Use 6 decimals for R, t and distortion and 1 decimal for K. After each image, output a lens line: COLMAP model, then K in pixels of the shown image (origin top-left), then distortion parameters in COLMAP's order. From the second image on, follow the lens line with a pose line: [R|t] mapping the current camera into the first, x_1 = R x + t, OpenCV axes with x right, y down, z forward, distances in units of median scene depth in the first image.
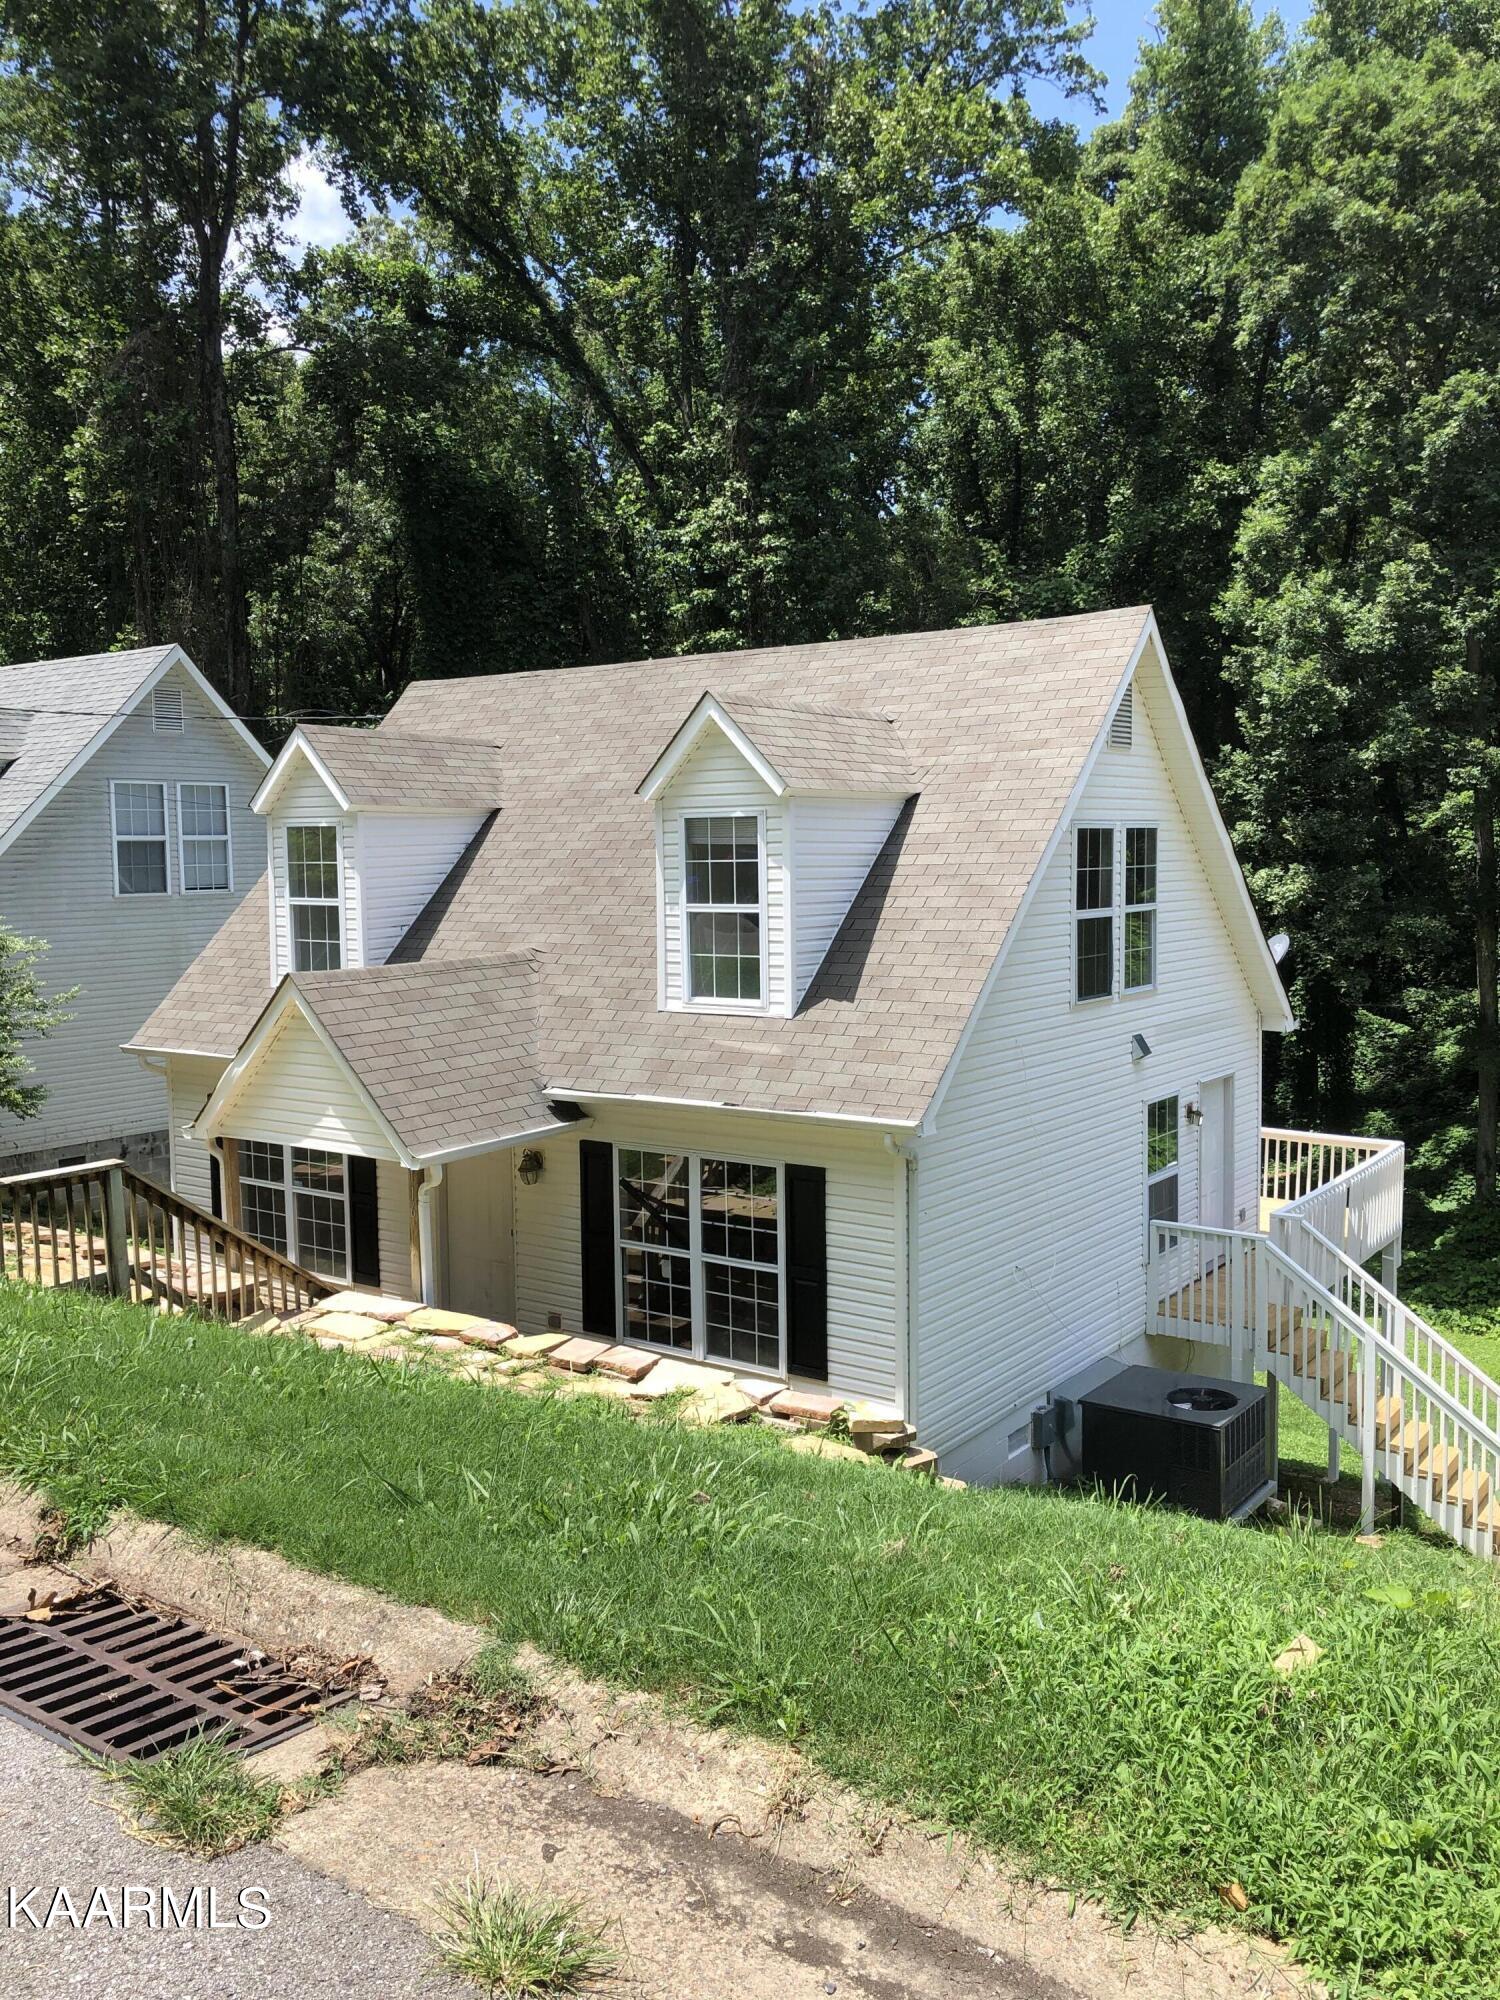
lens RADIAL K [[1646.2, 0, 750.0], [0, 1646.2, 1000.0], [0, 0, 1]] dist [0.060002, -0.090954]
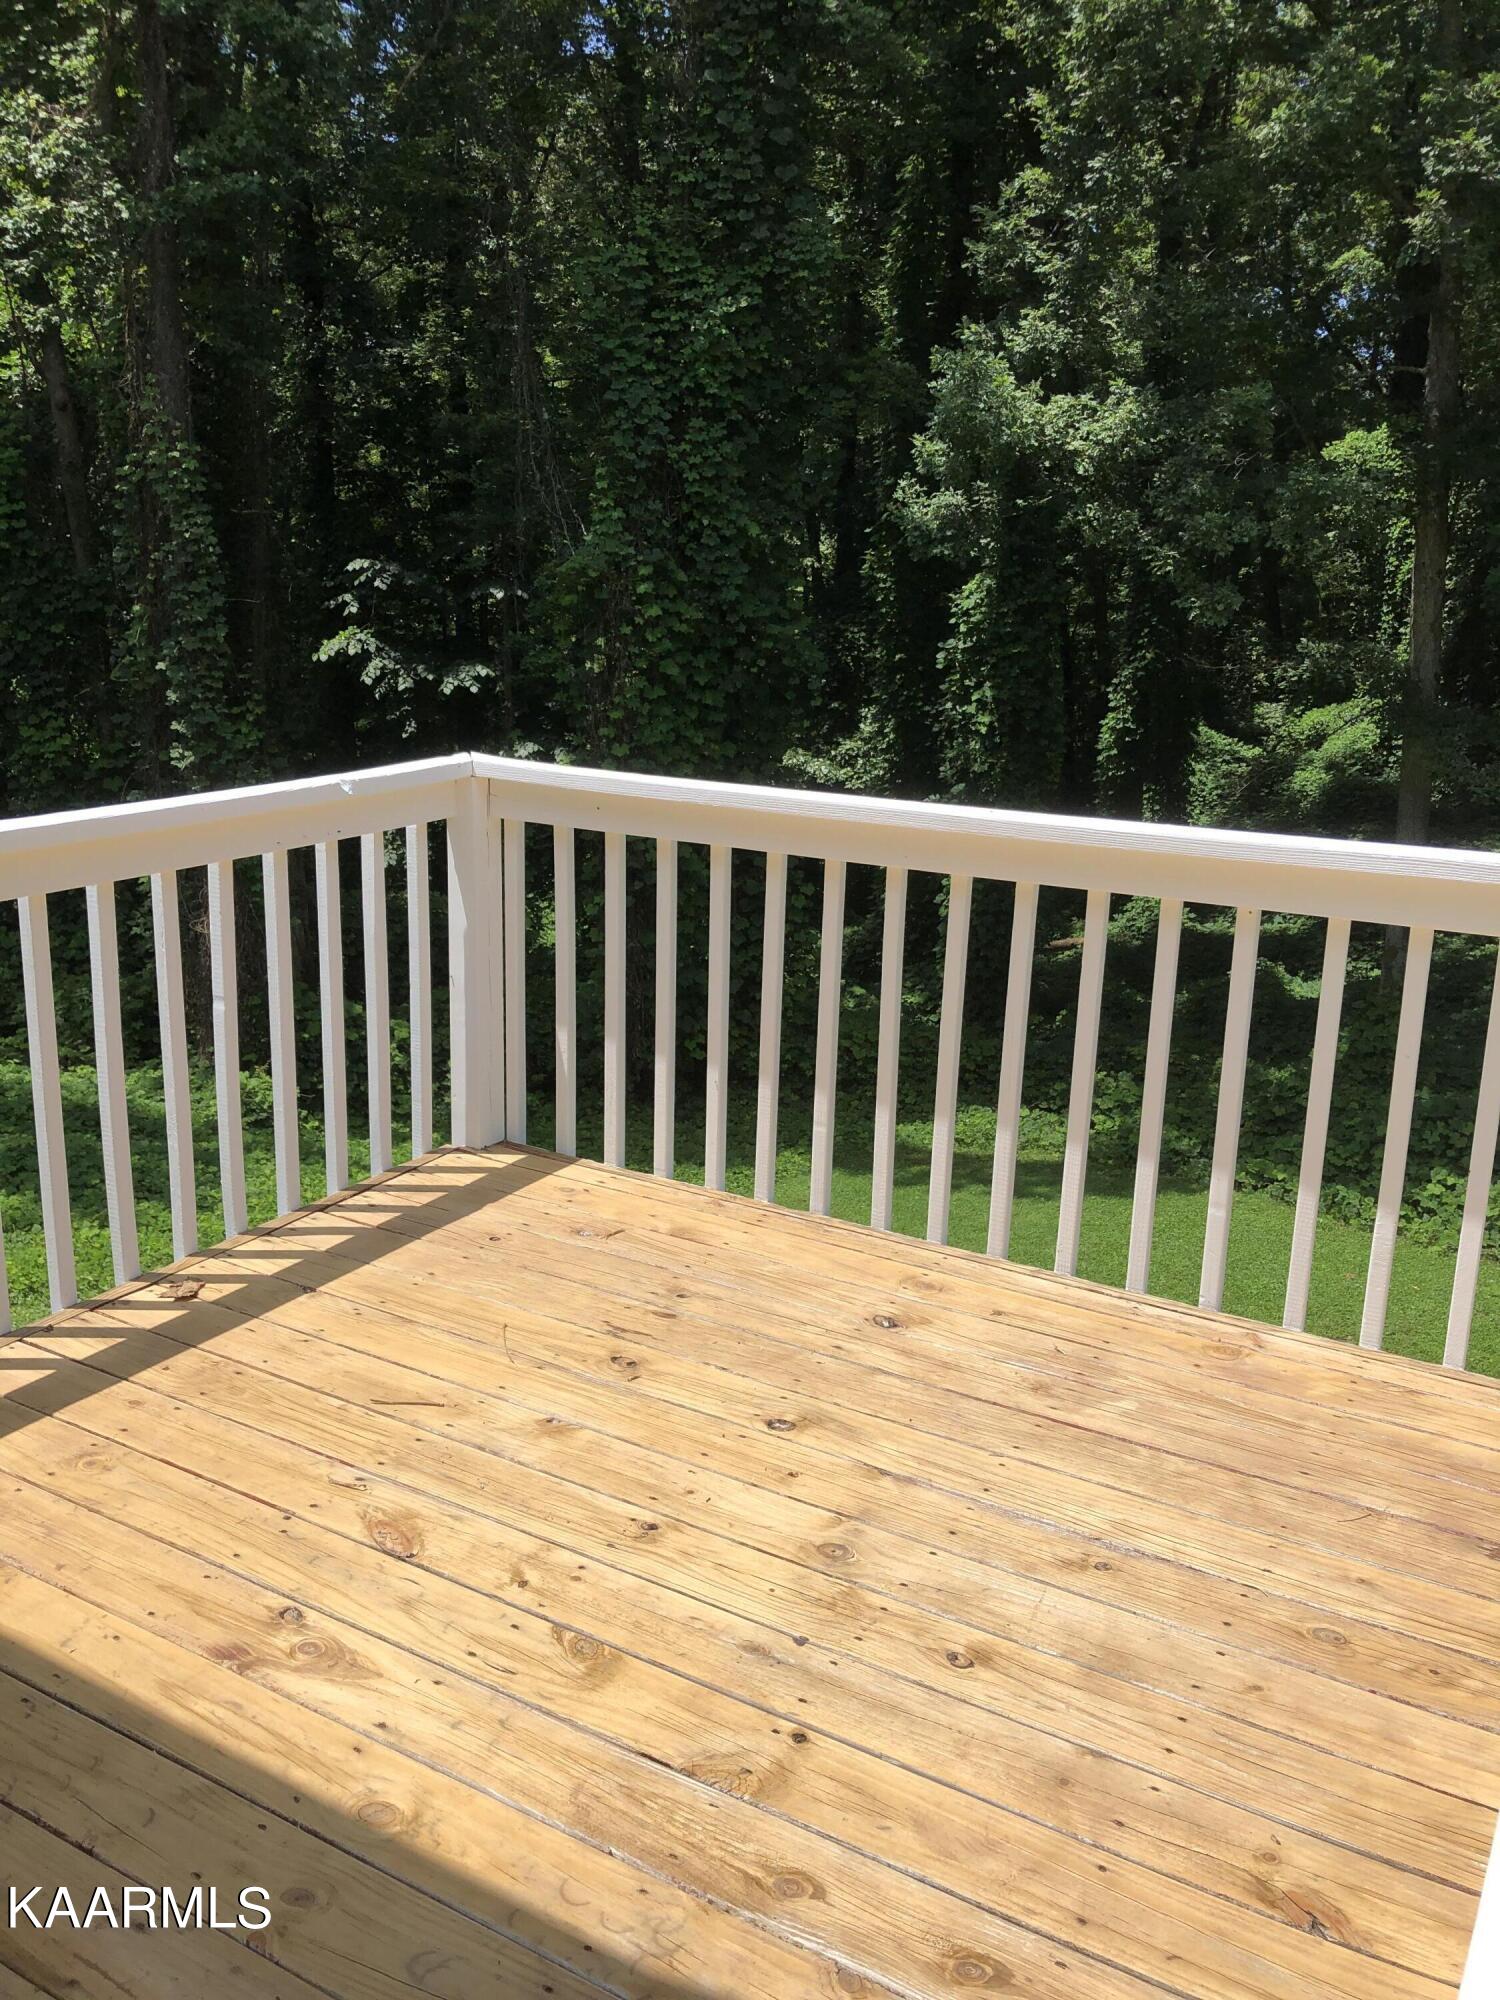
lens RADIAL K [[1646.2, 0, 750.0], [0, 1646.2, 1000.0], [0, 0, 1]] dist [0.060002, -0.090954]
pose [[0.995408, 0.003696, 0.095650, 0.385834], [-0.018218, 0.988304, 0.151402, 0.091527], [-0.093972, -0.152449, 0.983834, 1.093199]]
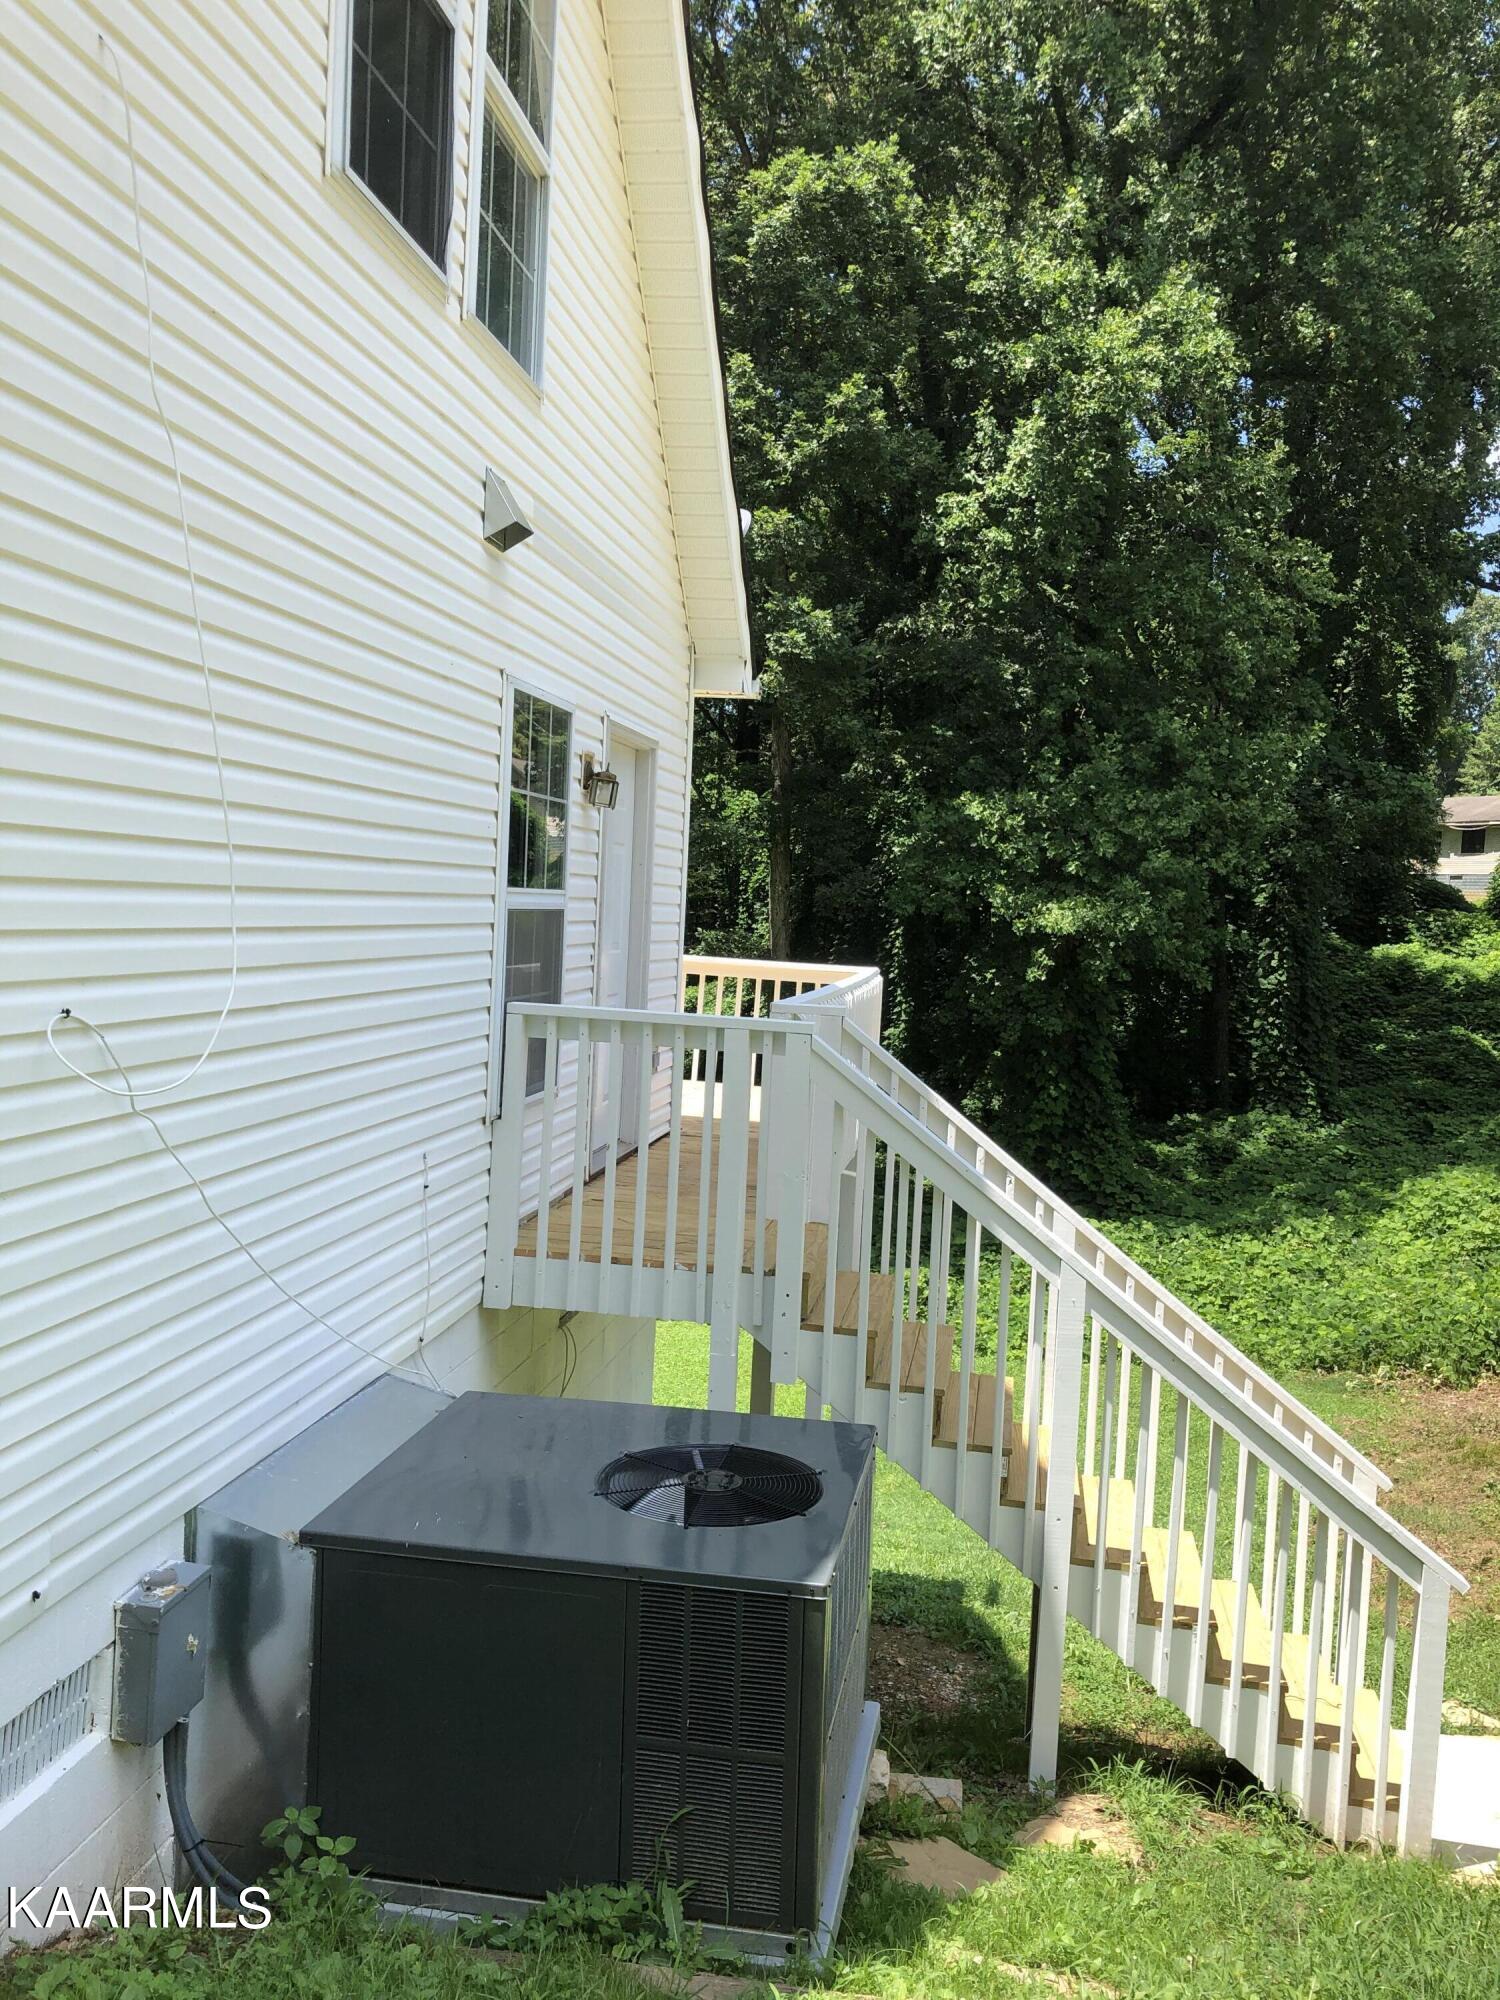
lens RADIAL K [[1646.2, 0, 750.0], [0, 1646.2, 1000.0], [0, 0, 1]] dist [0.060002, -0.090954]
pose [[0.892317, 0.034760, 0.450069, 0.120076], [-0.025686, 0.999325, -0.026255, 0.138022], [-0.450678, 0.011867, 0.892608, 0.626635]]
